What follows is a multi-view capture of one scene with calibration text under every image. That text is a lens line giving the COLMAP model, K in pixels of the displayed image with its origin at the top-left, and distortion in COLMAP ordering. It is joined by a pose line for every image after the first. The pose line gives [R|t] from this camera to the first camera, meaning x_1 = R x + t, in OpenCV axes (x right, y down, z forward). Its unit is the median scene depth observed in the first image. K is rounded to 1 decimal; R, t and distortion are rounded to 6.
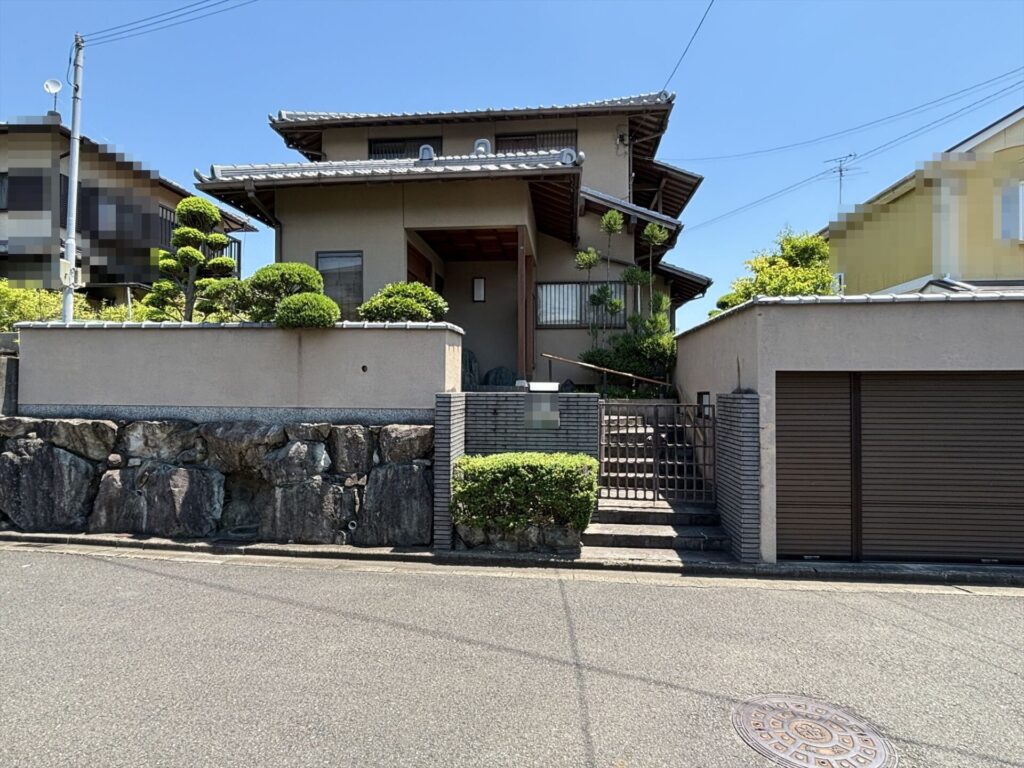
lens RADIAL K [[566.4, 0, 507.5], [0, 566.4, 385.2], [0, 0, 1]] dist [0.032455, -0.043374]
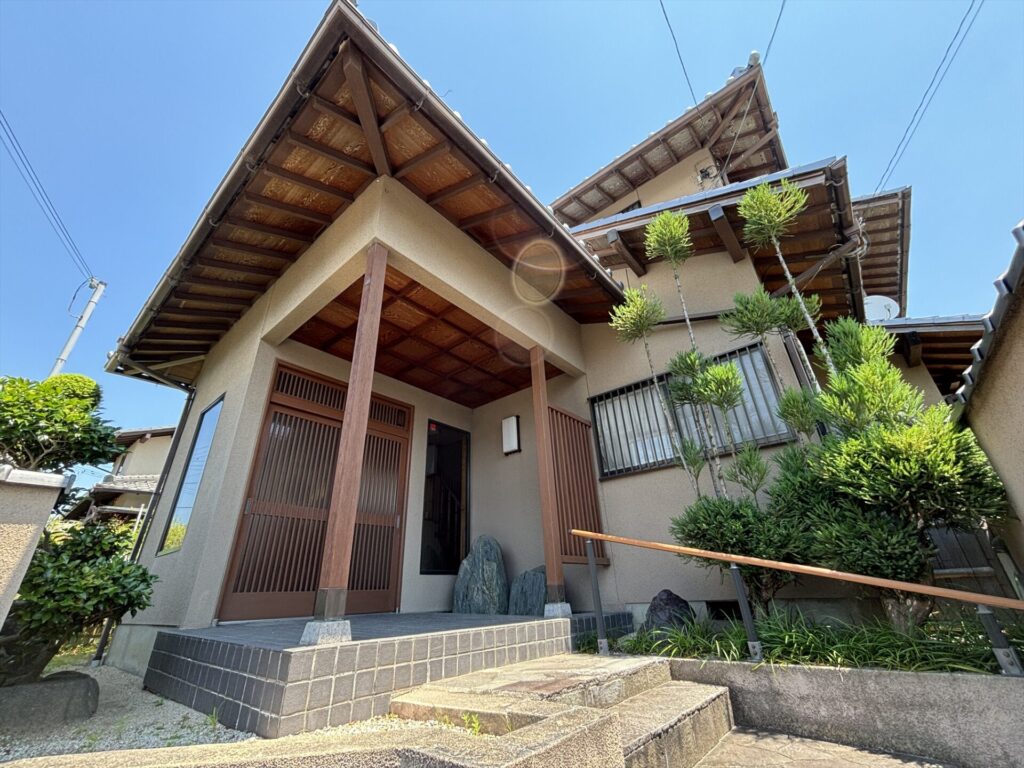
lens RADIAL K [[415.9, 0, 512.0], [0, 415.9, 384.0], [0, 0, 1]] dist [0.008824, -0.000062]
pose [[0.827801, -0.281533, -0.485268, 0.330742], [0.044843, 0.895408, -0.442983, -0.024397], [0.559227, 0.344941, 0.753844, 1.084192]]
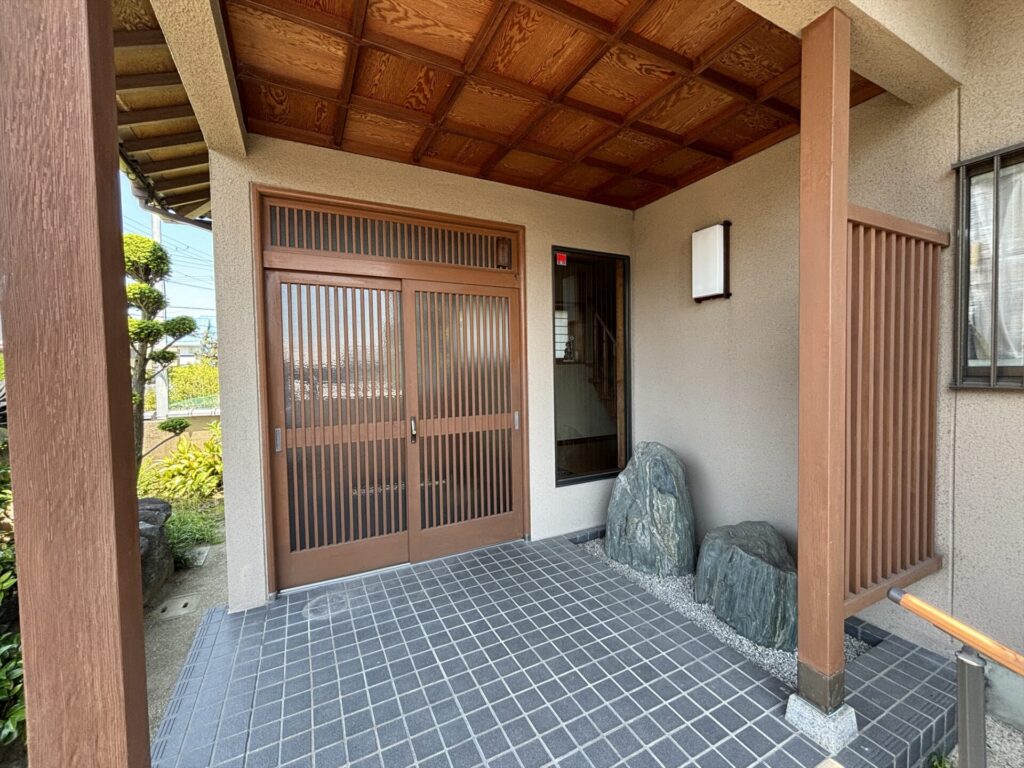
lens RADIAL K [[410.6, 0, 513.1], [0, 410.6, 377.5], [0, 0, 1]] dist [-0.002960, -0.000170]
pose [[0.548239, 0.014518, -0.836195, 0.149544], [0.024071, 0.999161, 0.033129, -0.194596], [0.835975, -0.038291, 0.547430, 1.328507]]
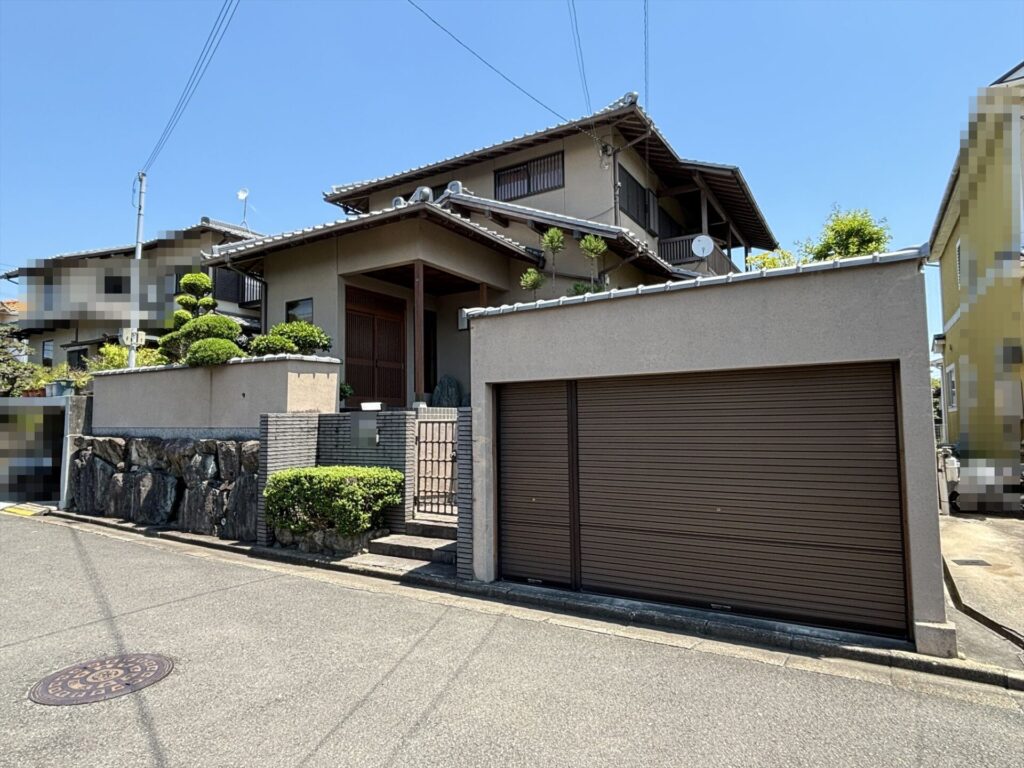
lens RADIAL K [[582.6, 0, 512.0], [0, 582.6, 384.0], [0, 0, 1]] dist [0.049646, -0.080602]
pose [[0.905022, -0.042191, -0.423268, 0.843089], [0.019058, 0.998091, -0.058741, 0.033251], [0.424938, 0.045095, 0.904098, 0.095231]]
